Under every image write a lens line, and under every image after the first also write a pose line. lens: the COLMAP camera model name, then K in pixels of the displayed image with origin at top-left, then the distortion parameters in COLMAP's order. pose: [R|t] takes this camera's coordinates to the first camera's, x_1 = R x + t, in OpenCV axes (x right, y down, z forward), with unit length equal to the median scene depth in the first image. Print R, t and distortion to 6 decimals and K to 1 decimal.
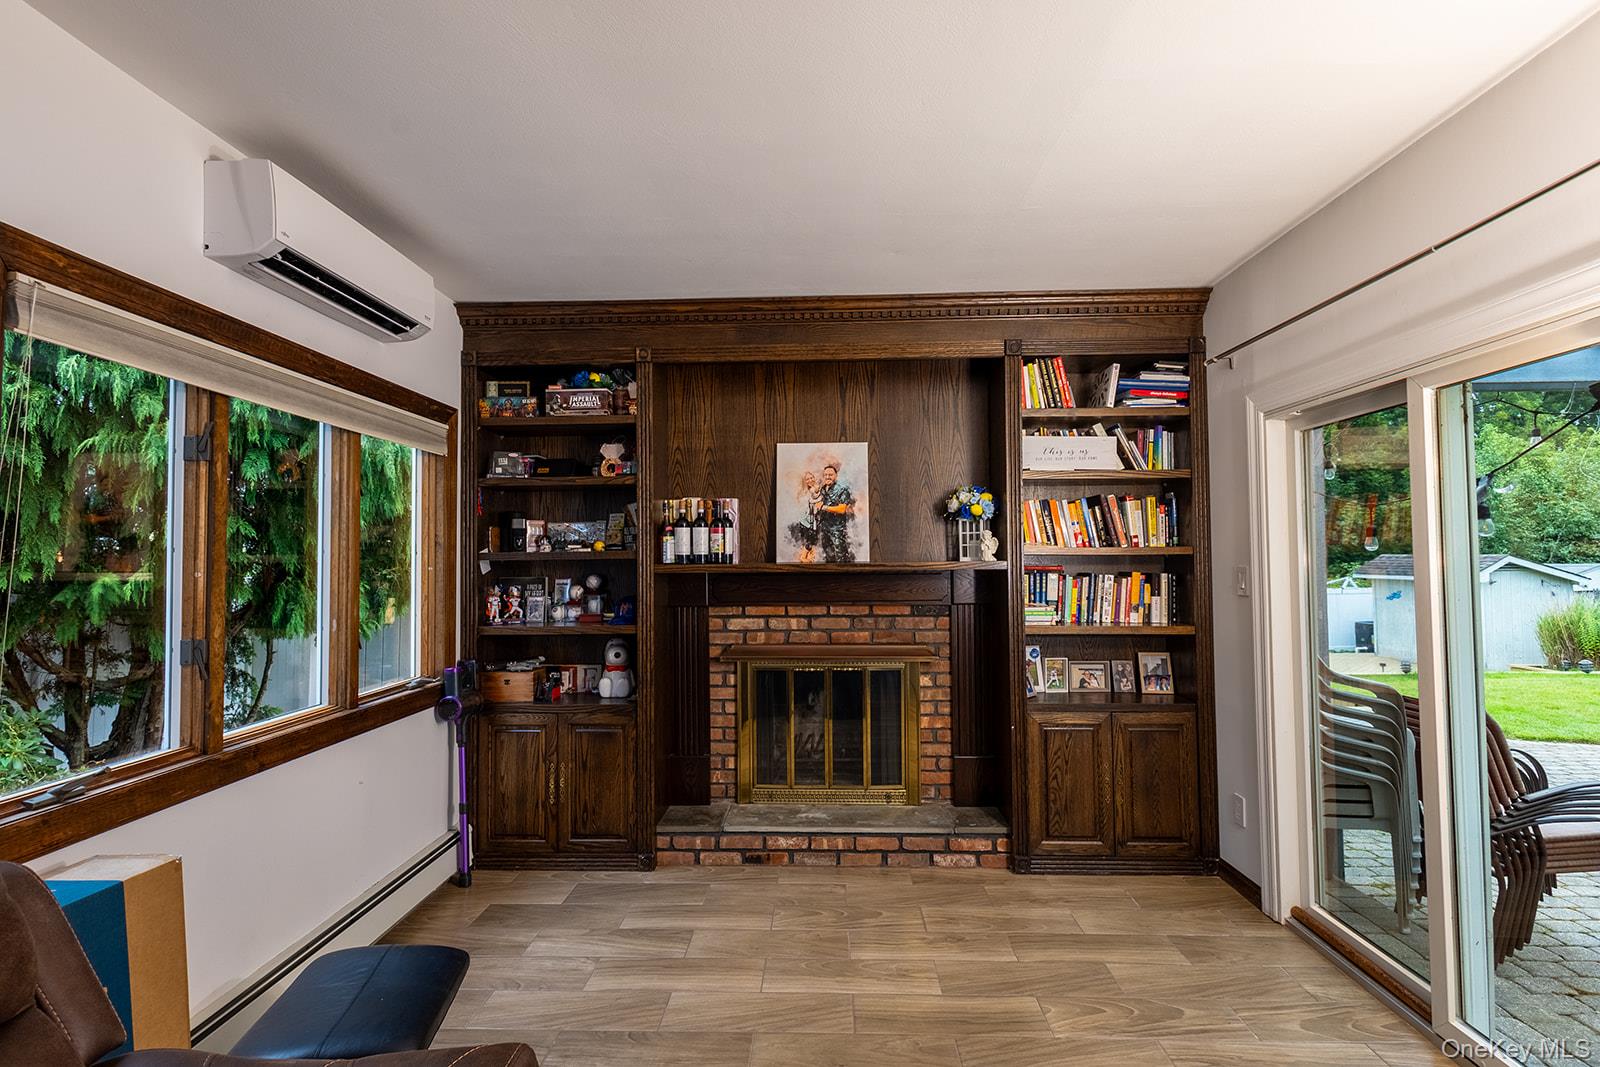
lens RADIAL K [[708.4, 0, 812.5], [0, 708.4, 522.4], [0, 0, 1]] dist [0.001300, 0.000104]
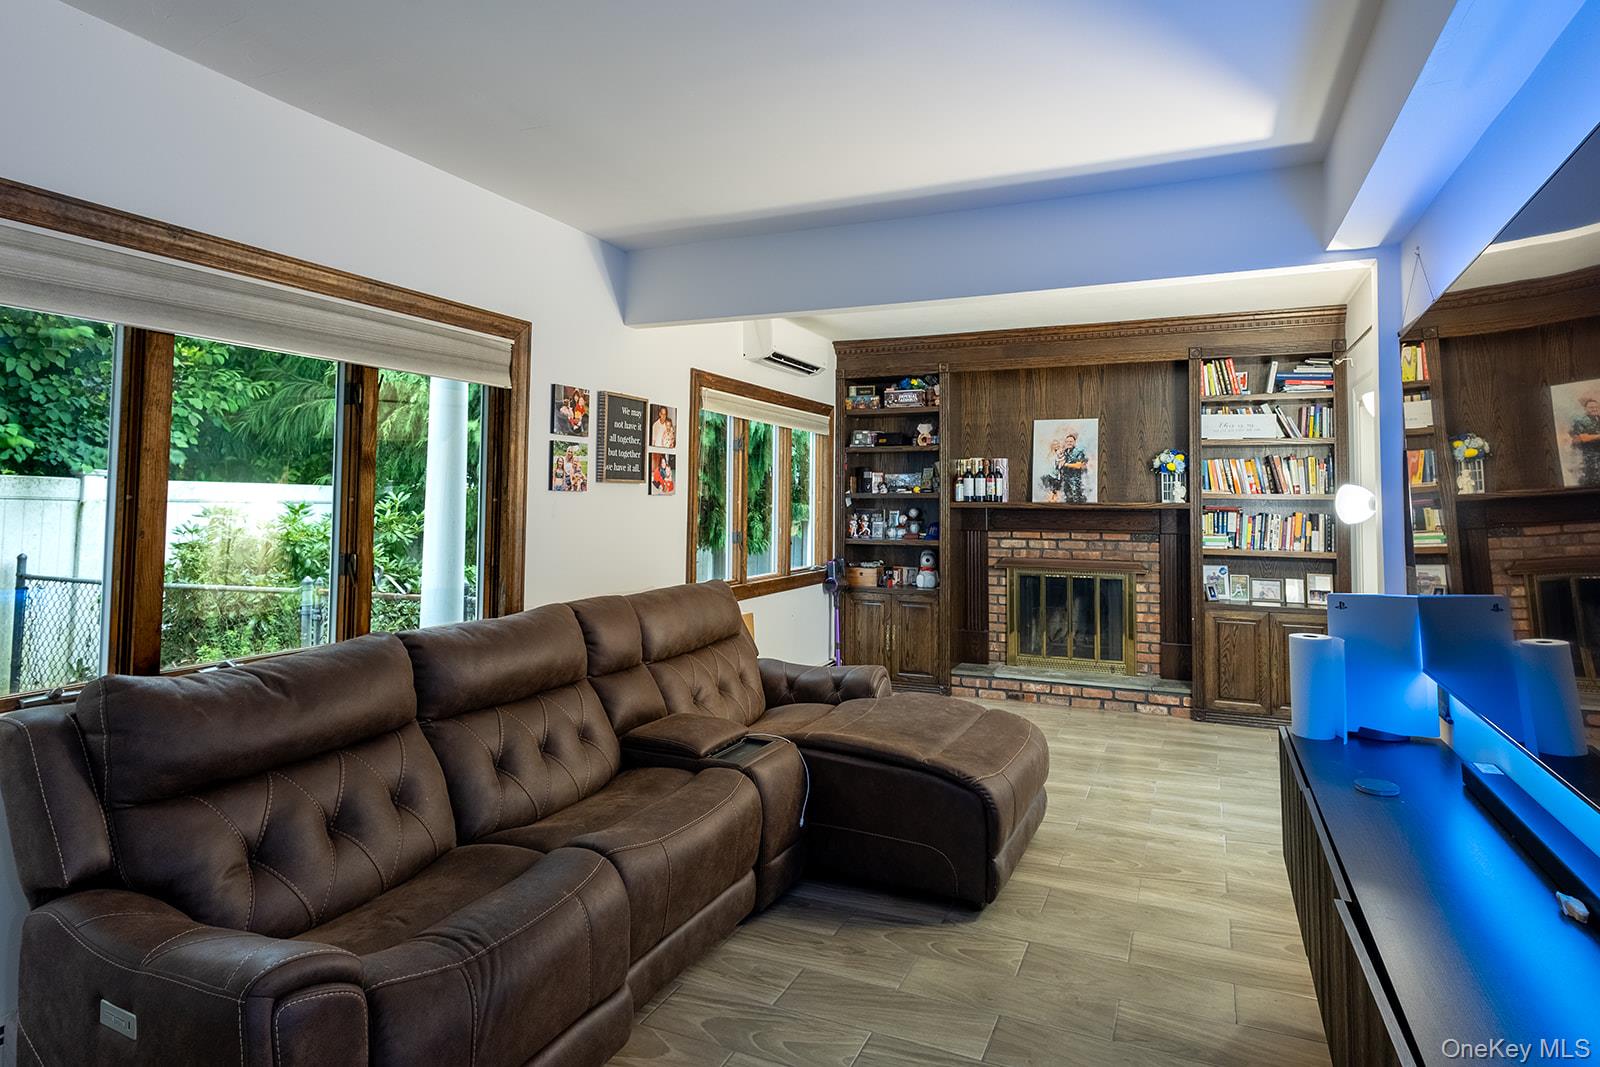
lens RADIAL K [[708.4, 0, 812.5], [0, 708.4, 522.4], [0, 0, 1]] dist [0.001300, 0.000104]
pose [[0.900279, 0.028268, -0.434395, 0.180680], [0.007489, 0.996736, 0.080383, -0.022962], [0.435249, -0.075620, 0.897128, -0.529498]]
